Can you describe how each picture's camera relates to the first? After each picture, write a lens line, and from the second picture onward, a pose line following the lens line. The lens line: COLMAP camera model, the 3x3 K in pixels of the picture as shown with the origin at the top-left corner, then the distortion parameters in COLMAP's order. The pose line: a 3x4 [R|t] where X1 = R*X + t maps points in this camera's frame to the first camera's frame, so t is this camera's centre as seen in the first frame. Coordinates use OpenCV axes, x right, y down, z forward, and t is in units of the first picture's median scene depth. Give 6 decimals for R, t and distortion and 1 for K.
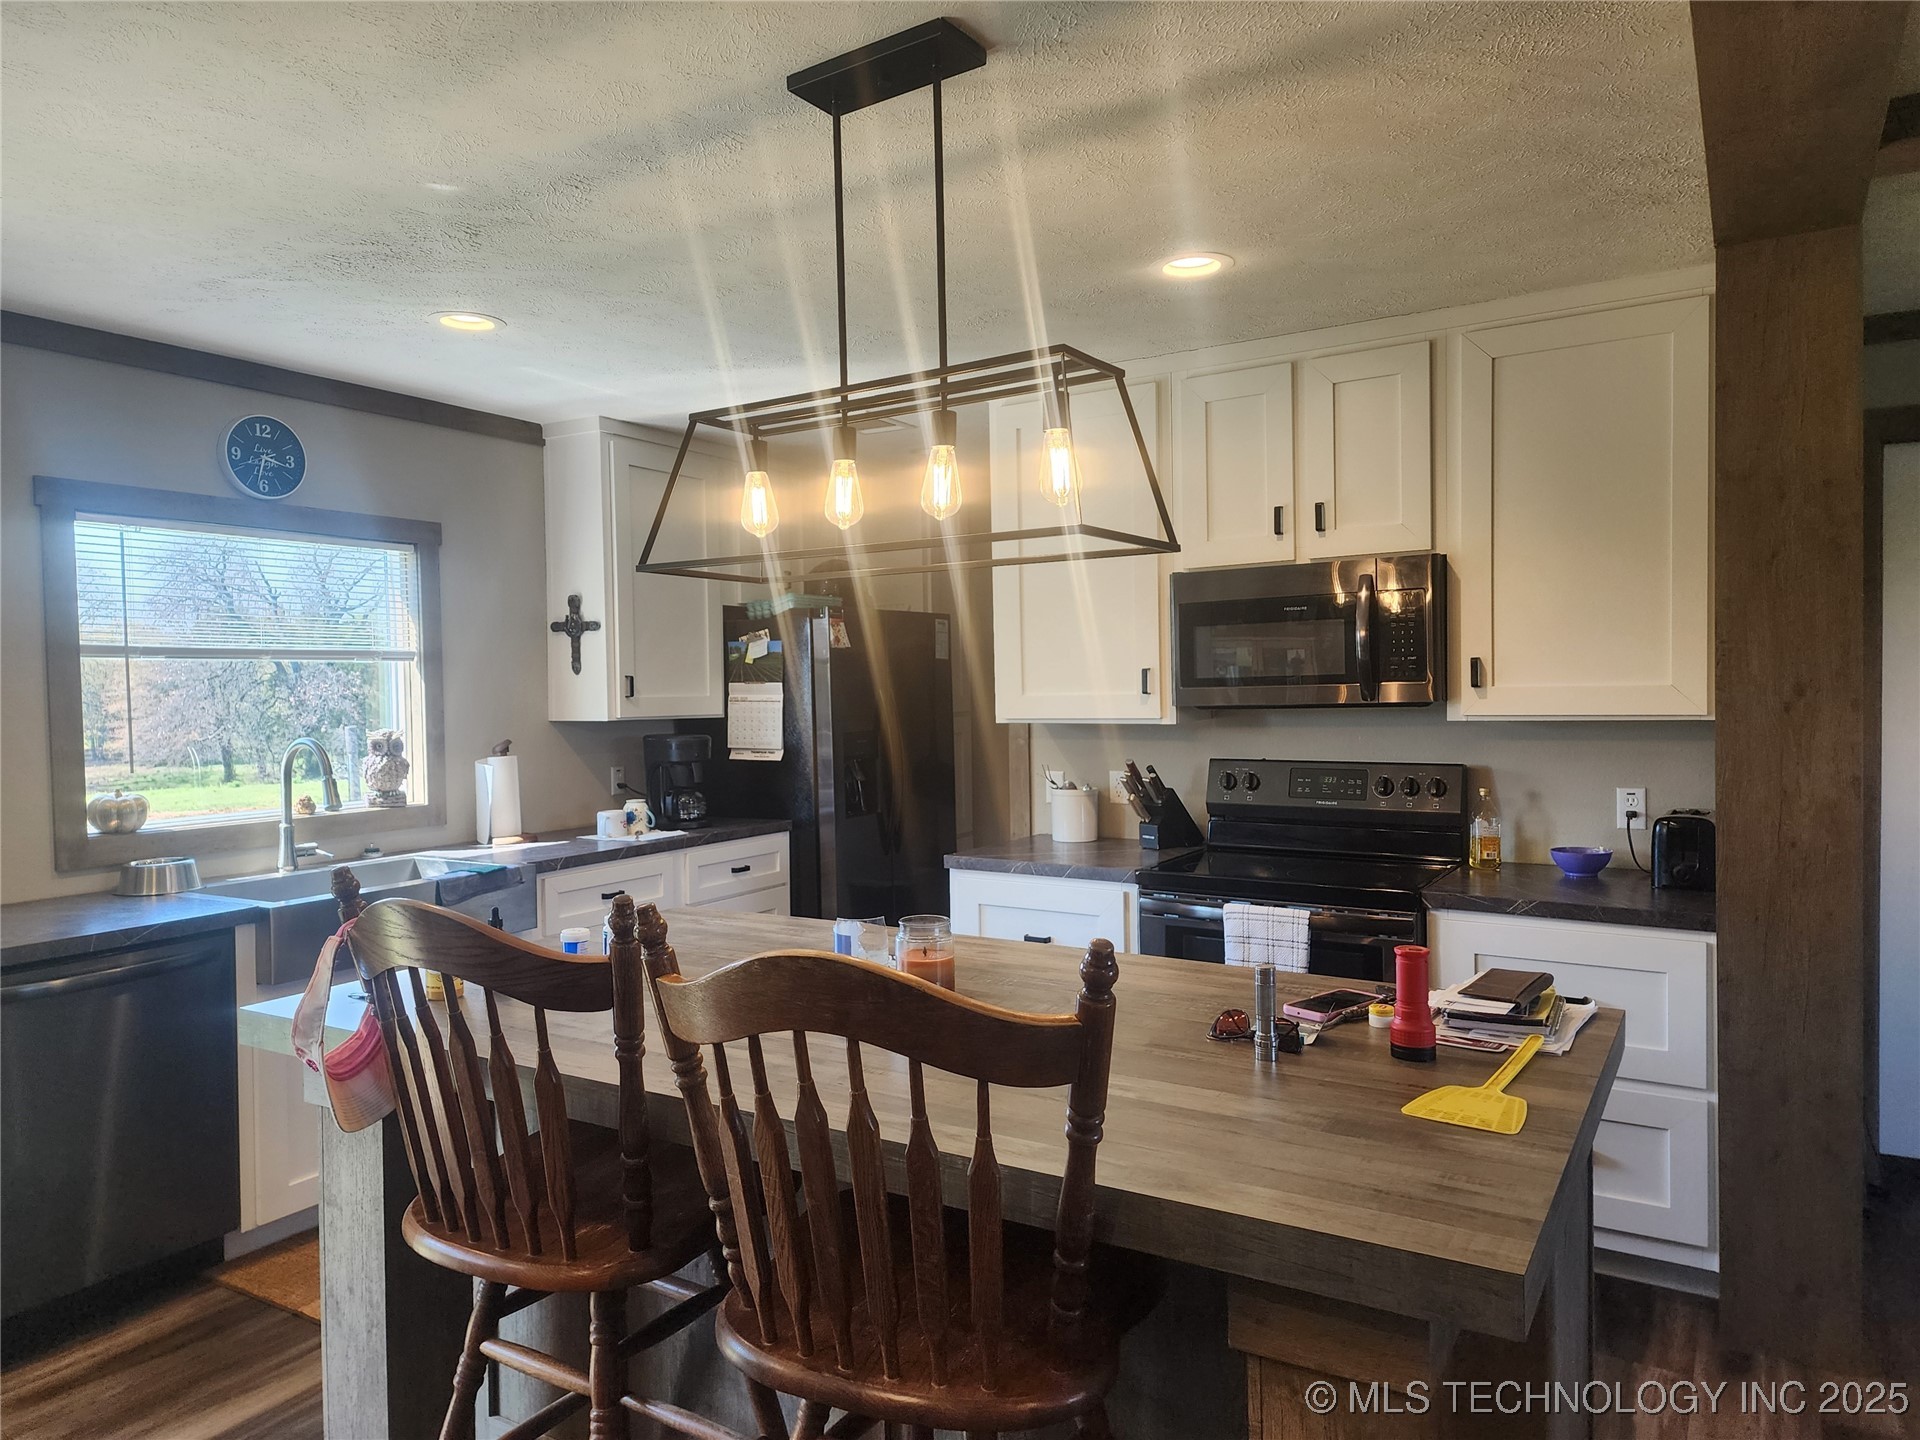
lens RADIAL K [[1292.4, 0, 953.7], [0, 1292.4, 726.2], [0, 0, 1]] dist [0.070288, -0.044961]
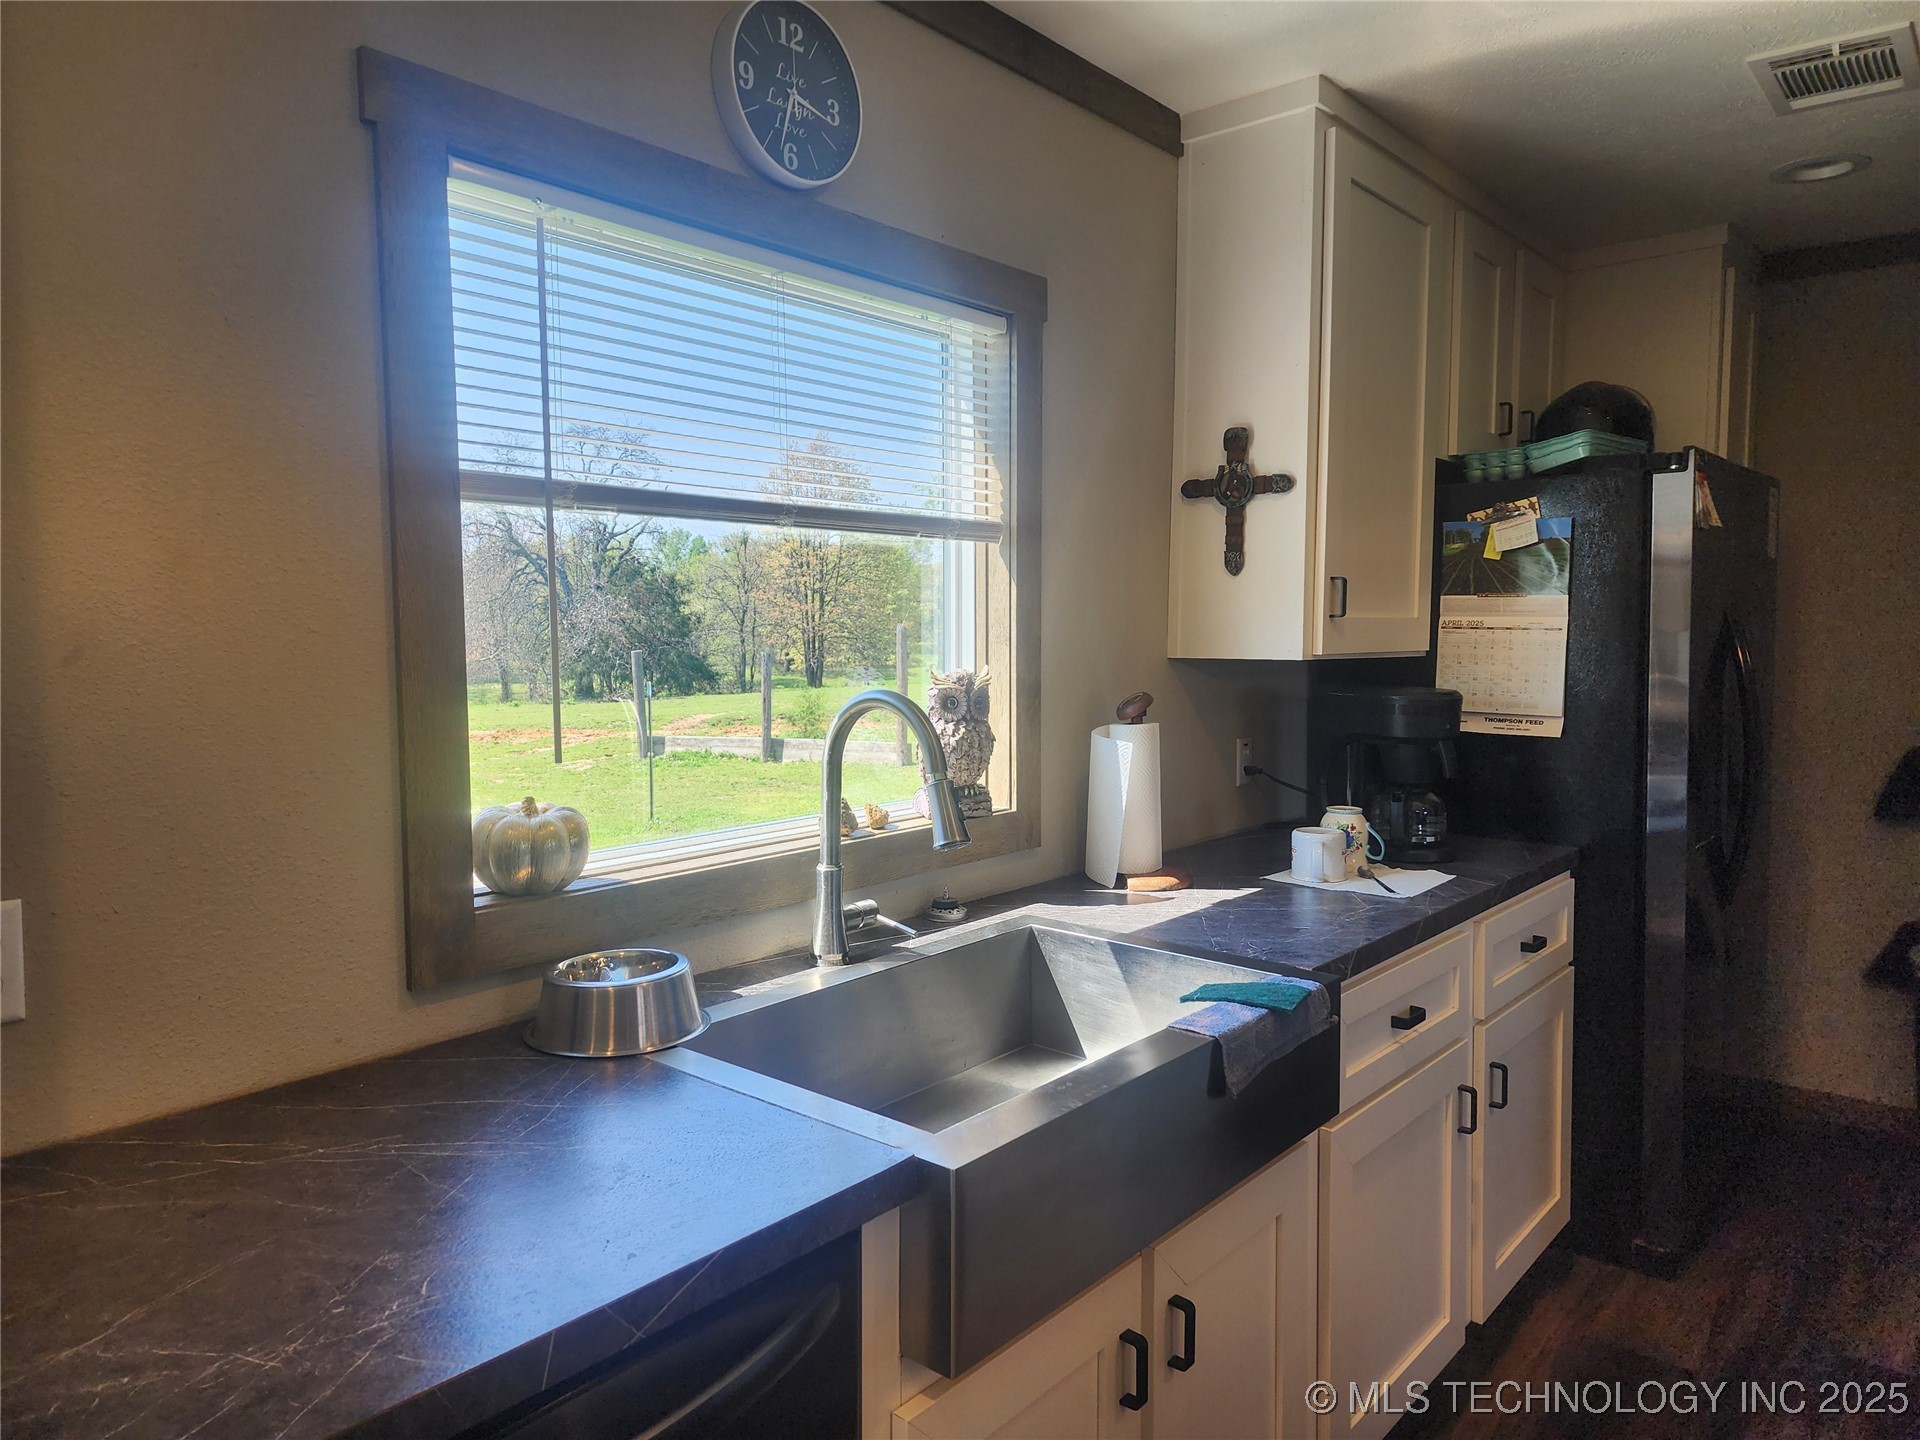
lens RADIAL K [[1292.4, 0, 971.9], [0, 1292.4, 706.5], [0, 0, 1]] dist [0.070288, -0.044961]
pose [[0.987452, 0.026544, -0.155675, -0.366799], [-0.020811, 0.999048, 0.038341, -0.003050], [0.156544, -0.034620, 0.987064, 0.515935]]
